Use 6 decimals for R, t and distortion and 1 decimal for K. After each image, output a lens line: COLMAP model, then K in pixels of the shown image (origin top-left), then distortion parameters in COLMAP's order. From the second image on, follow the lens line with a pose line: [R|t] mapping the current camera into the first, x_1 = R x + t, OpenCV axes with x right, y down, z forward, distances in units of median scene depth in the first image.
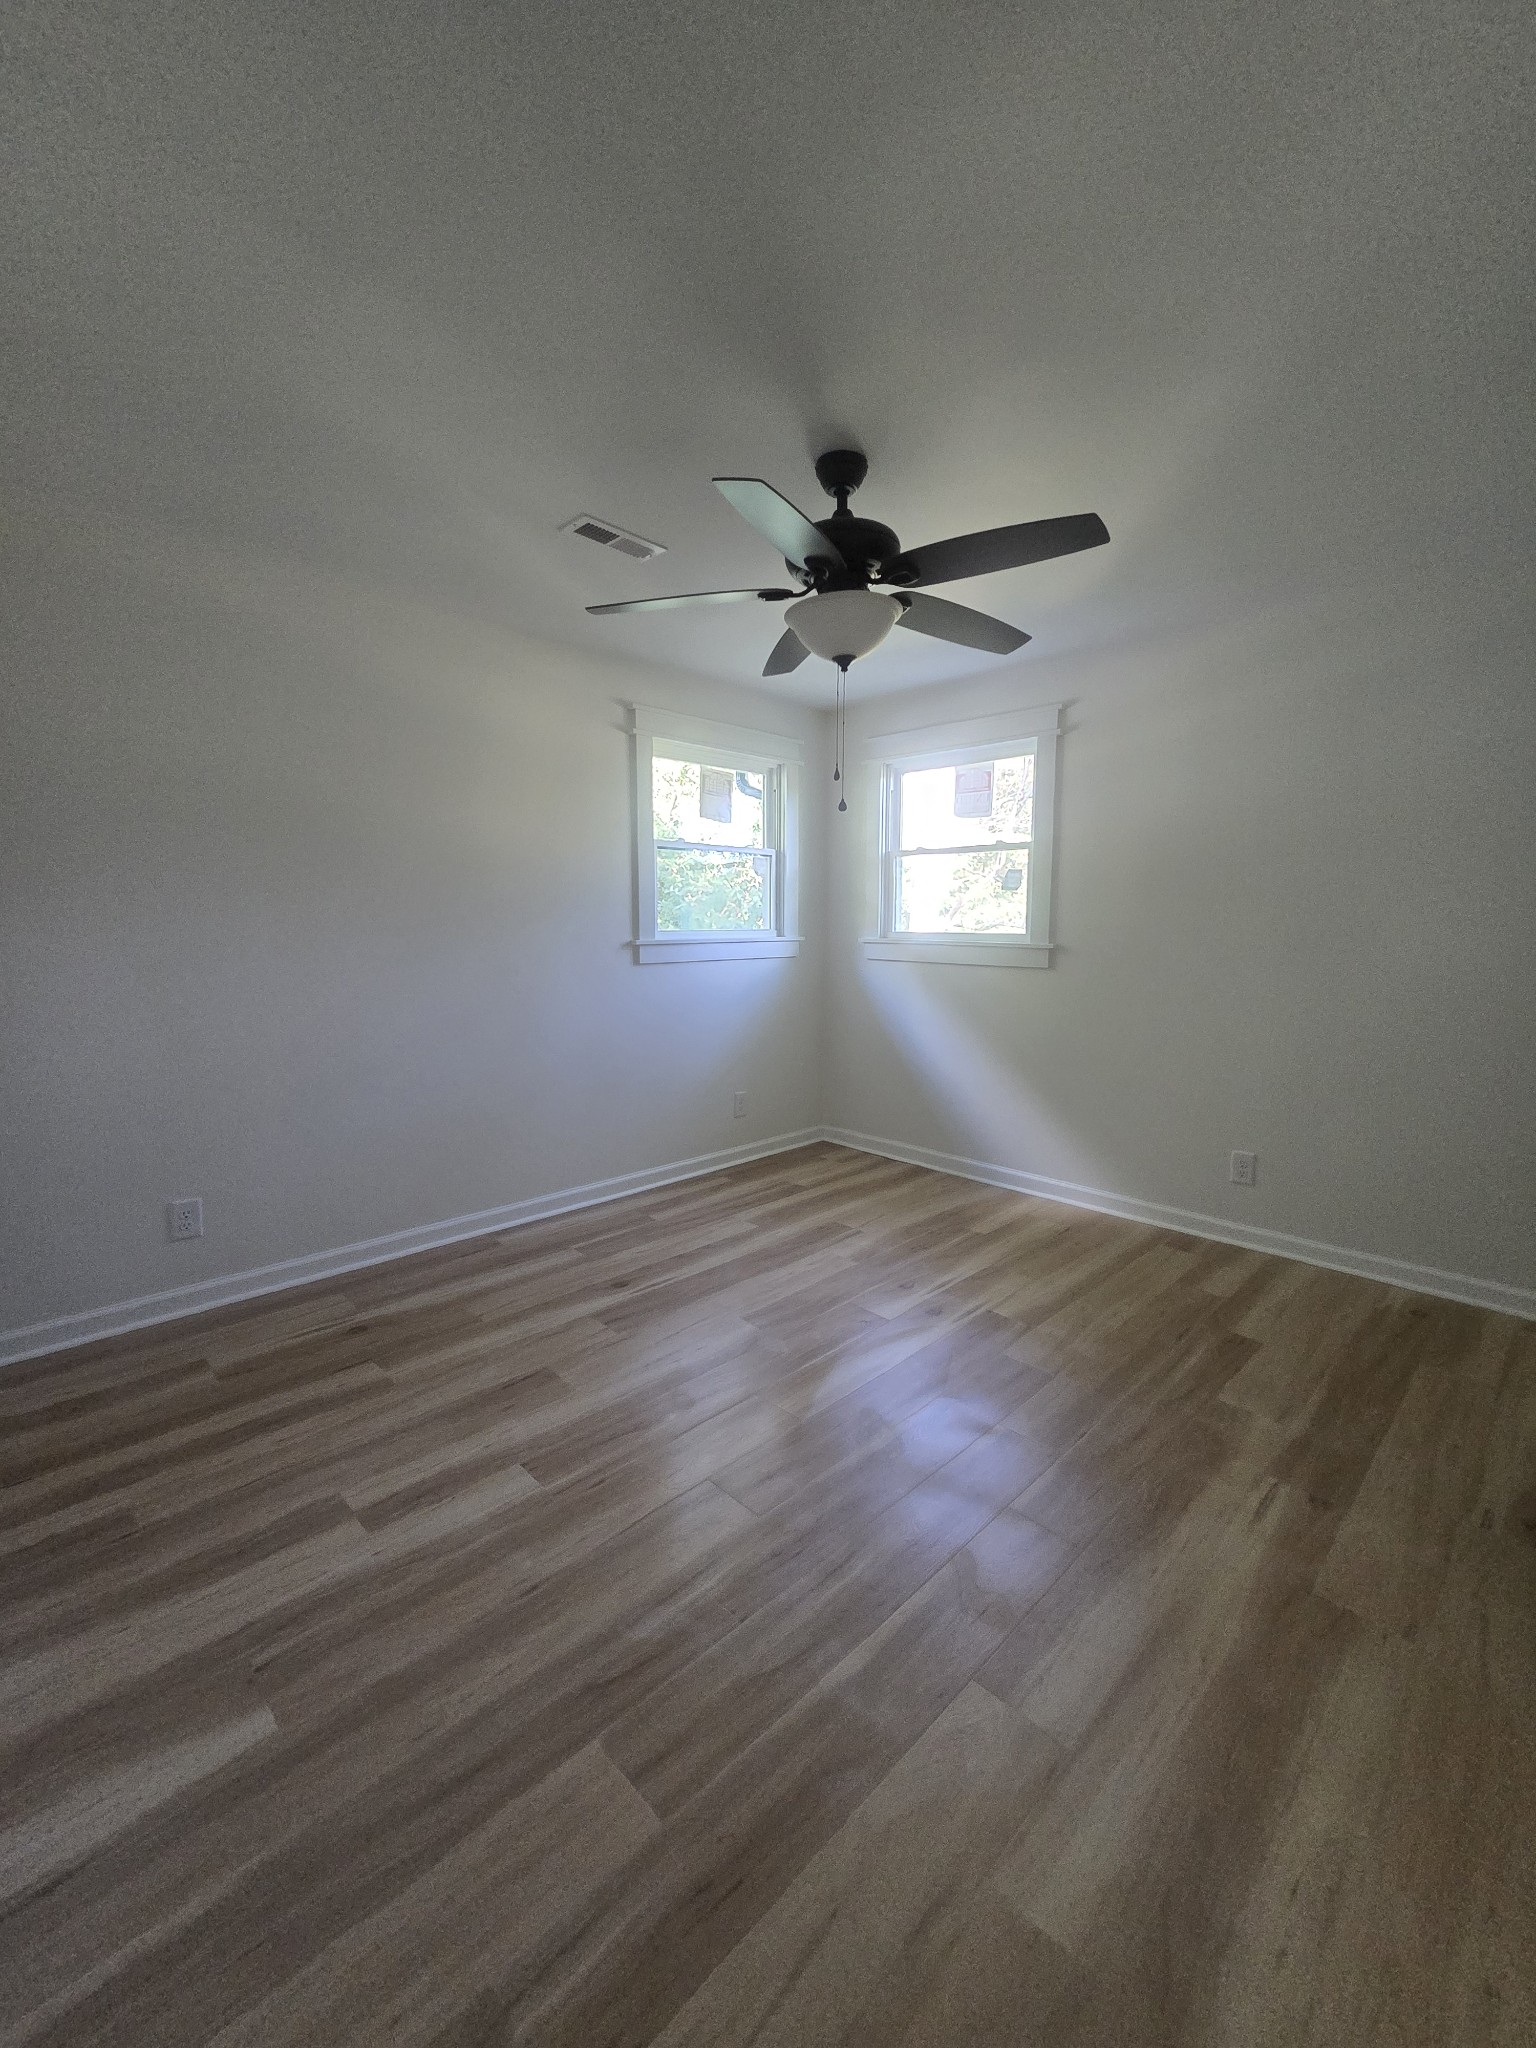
lens RADIAL K [[838.6, 0, 768.0], [0, 838.6, 1024.0], [0, 0, 1]] dist [-0.002183, -0.000360]
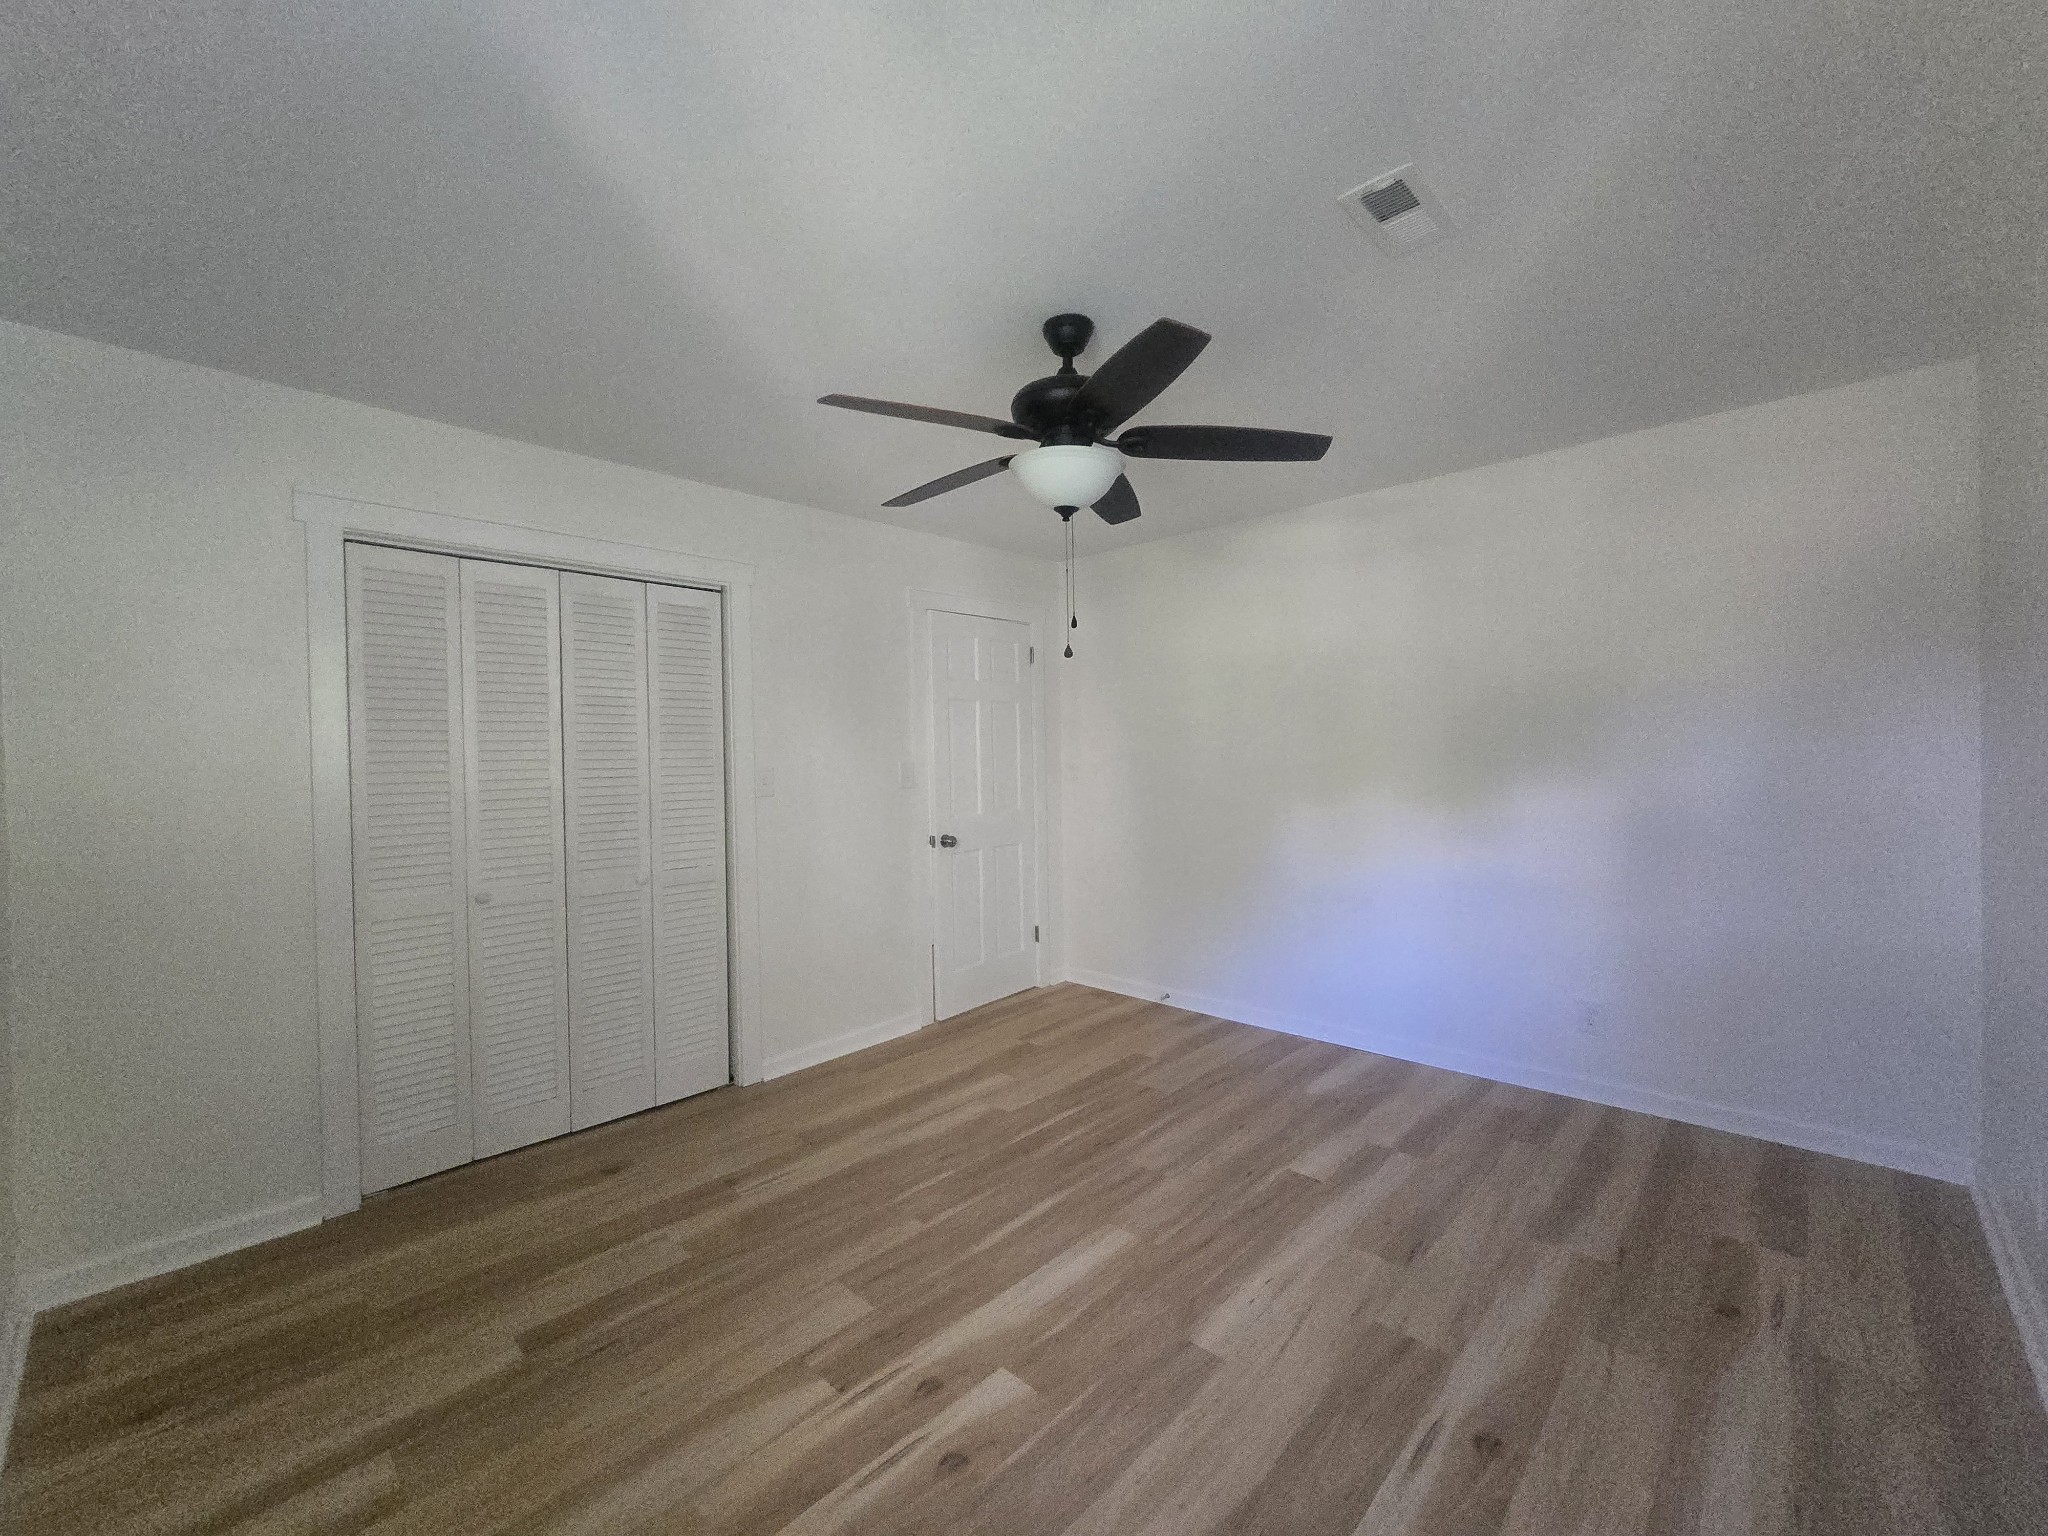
lens RADIAL K [[838.6, 0, 1021.6], [0, 838.6, 782.8], [0, 0, 1]] dist [-0.002183, -0.000360]
pose [[-0.999486, 0.013832, -0.028908, 0.160640], [0.008708, 0.985336, 0.170404, -0.245553], [0.030841, 0.170065, -0.984950, 1.779614]]
